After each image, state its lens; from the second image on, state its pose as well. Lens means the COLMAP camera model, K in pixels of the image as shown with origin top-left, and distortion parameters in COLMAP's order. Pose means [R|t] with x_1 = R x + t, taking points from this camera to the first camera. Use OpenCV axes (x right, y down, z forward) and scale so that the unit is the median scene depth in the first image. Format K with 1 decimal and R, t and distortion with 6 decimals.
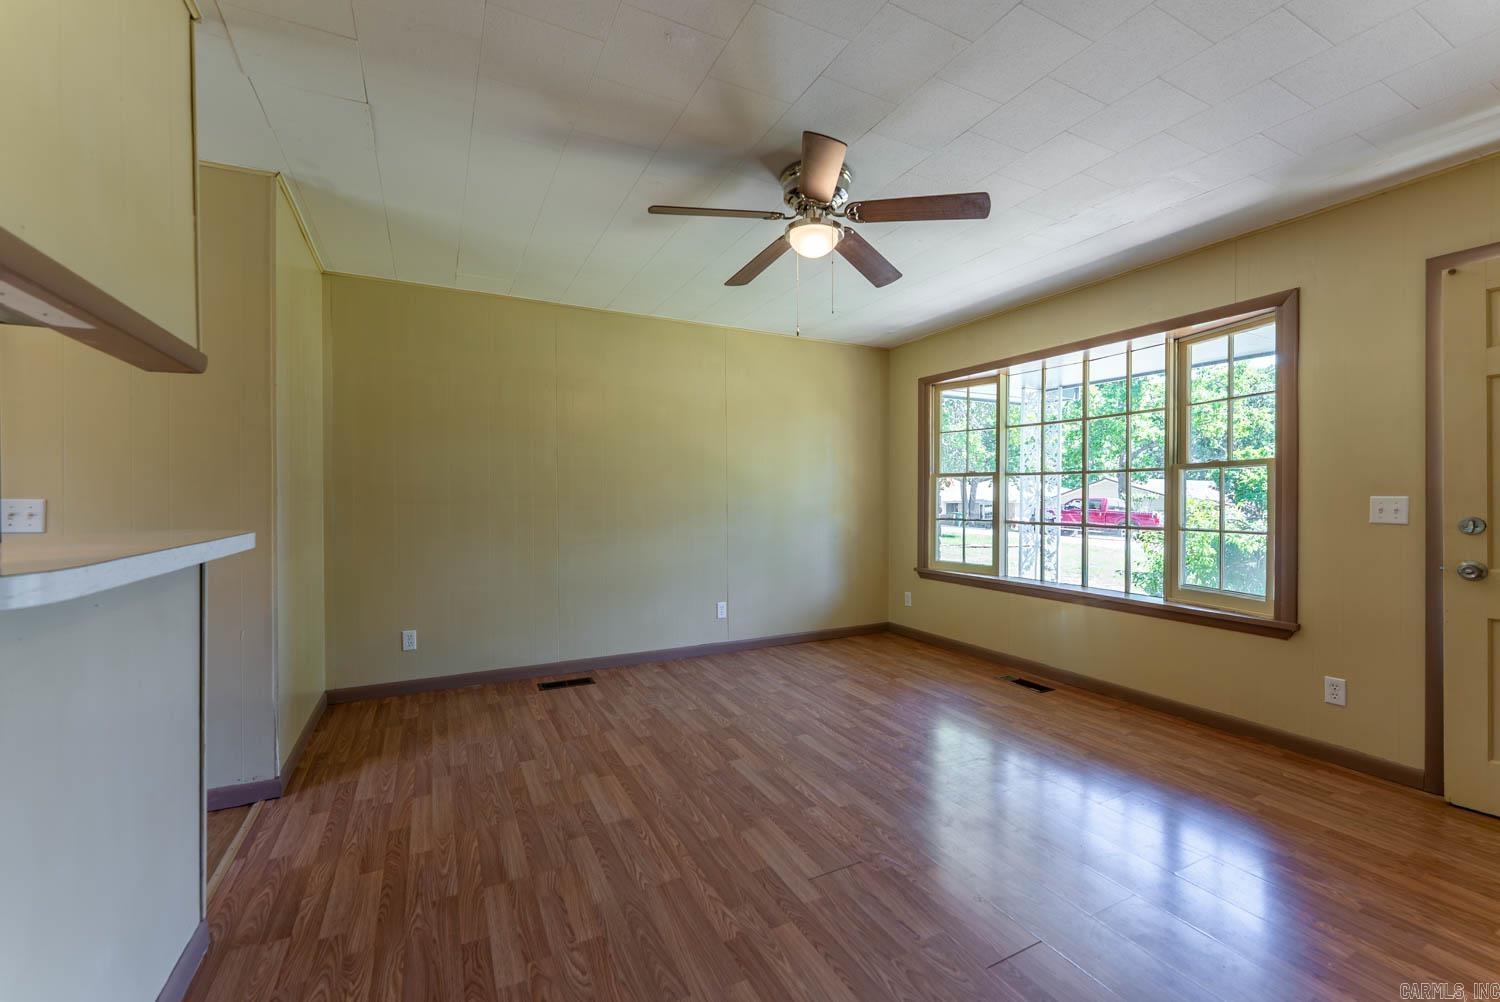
lens RADIAL K [[618.2, 0, 746.6], [0, 618.2, 503.5], [0, 0, 1]] dist [0.002819, -0.000068]
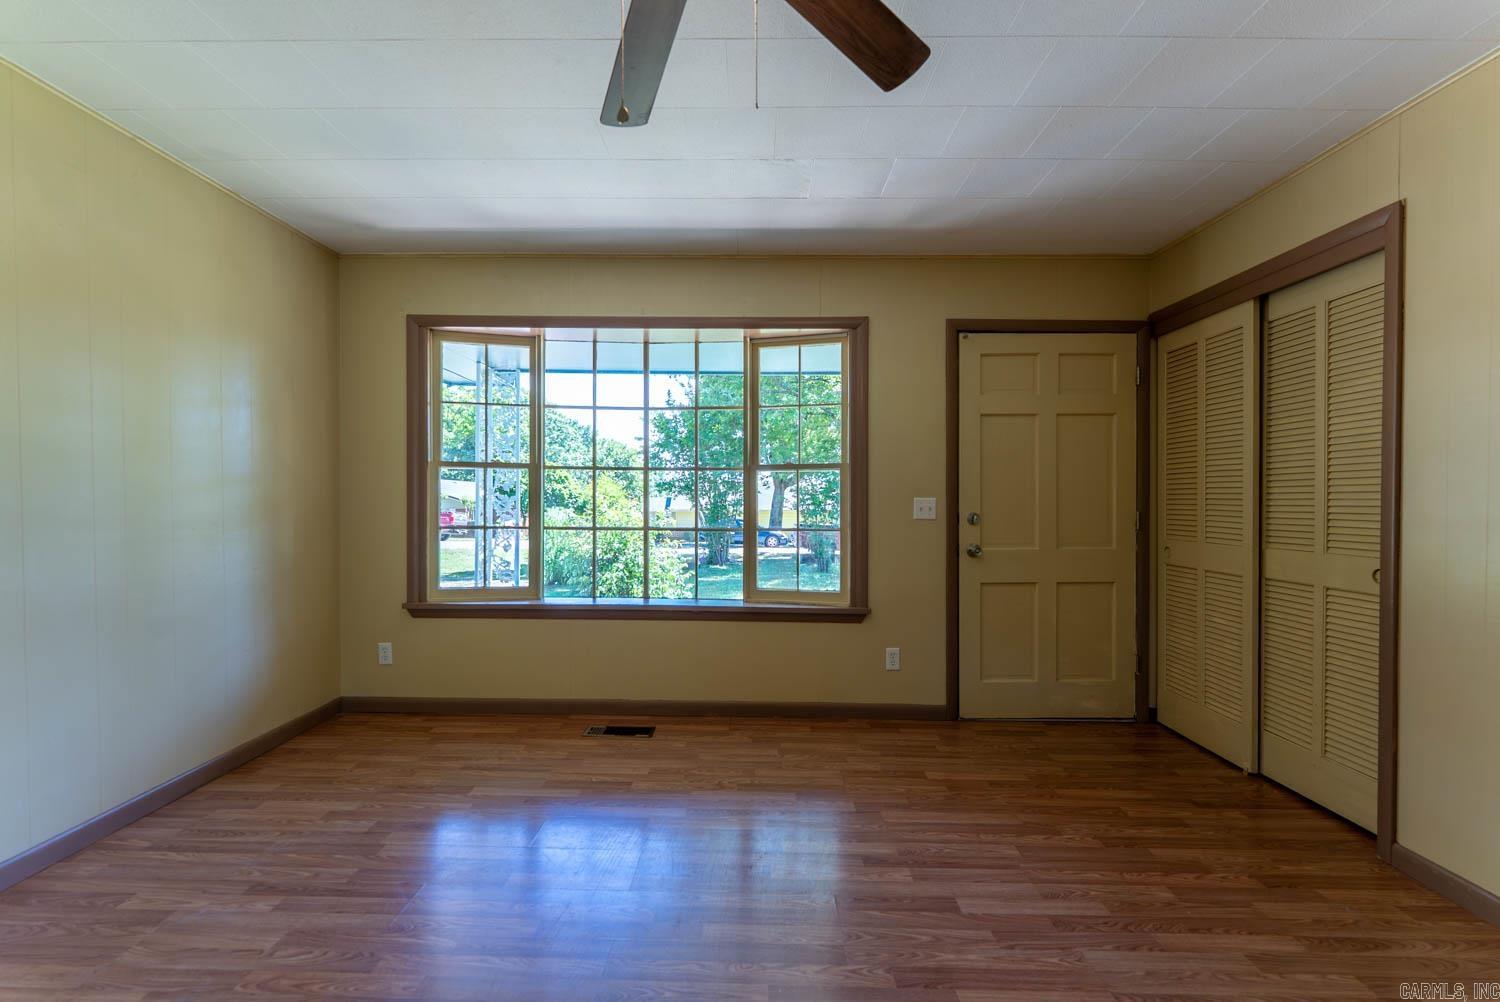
lens RADIAL K [[623.3, 0, 739.6], [0, 623.3, 502.5], [0, 0, 1]] dist [0.000823, -0.000307]
pose [[0.468114, -0.005296, 0.883652, -0.189011], [0.003167, 0.999986, 0.004315, -0.006047], [-0.883663, 0.000779, 0.468124, 0.502944]]
